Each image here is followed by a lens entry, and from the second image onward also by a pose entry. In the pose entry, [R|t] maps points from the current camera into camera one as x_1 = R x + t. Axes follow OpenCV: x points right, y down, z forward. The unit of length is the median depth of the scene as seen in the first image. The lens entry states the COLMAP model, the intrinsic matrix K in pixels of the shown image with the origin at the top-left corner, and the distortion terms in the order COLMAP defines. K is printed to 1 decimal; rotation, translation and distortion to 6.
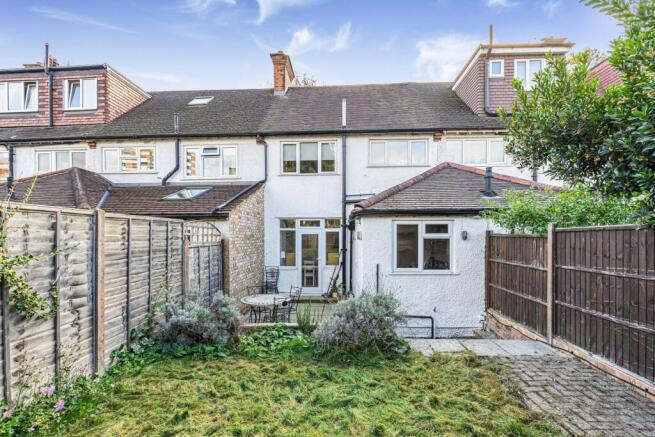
lens RADIAL K [[299.8, 0, 338.2], [0, 299.8, 236.7], [0, 0, 1]] dist [-0.001960, 0.000311]
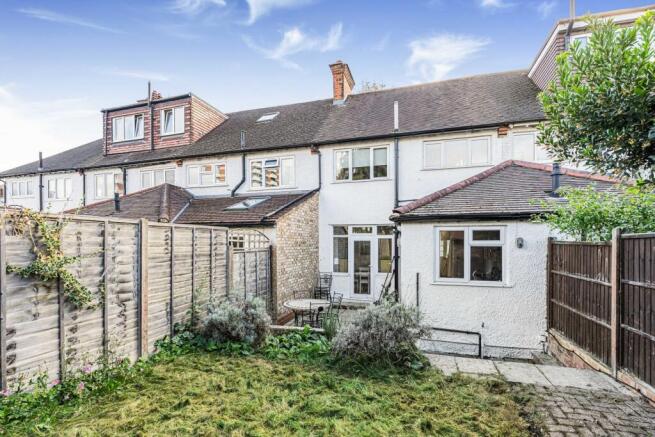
lens RADIAL K [[301.2, 0, 343.5], [0, 301.2, 244.5], [0, 0, 1]] dist [-0.001911, -0.000472]
pose [[0.970443, 0.006206, -0.241250, 0.132600], [-0.005450, 0.999978, 0.003804, 0.000348], [0.241269, -0.002377, 0.970455, 0.025030]]
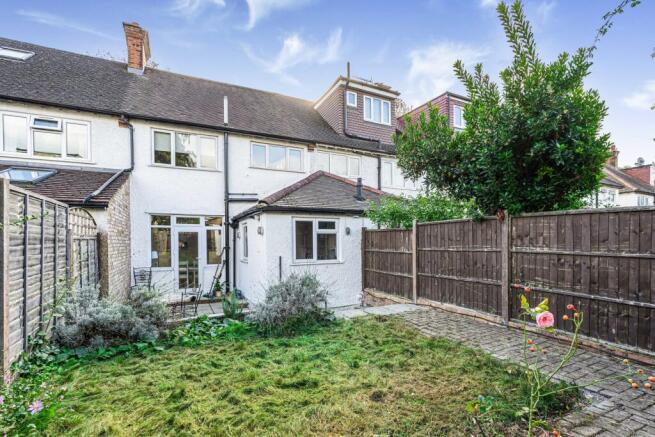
lens RADIAL K [[295.6, 0, 327.7], [0, 295.6, 244.7], [0, 0, 1]] dist [-0.001426, 0.000051]
pose [[0.880372, -0.009125, 0.474197, -0.228083], [0.007165, 0.999957, 0.005940, 0.044234], [-0.474230, -0.001831, 0.880399, -0.033615]]
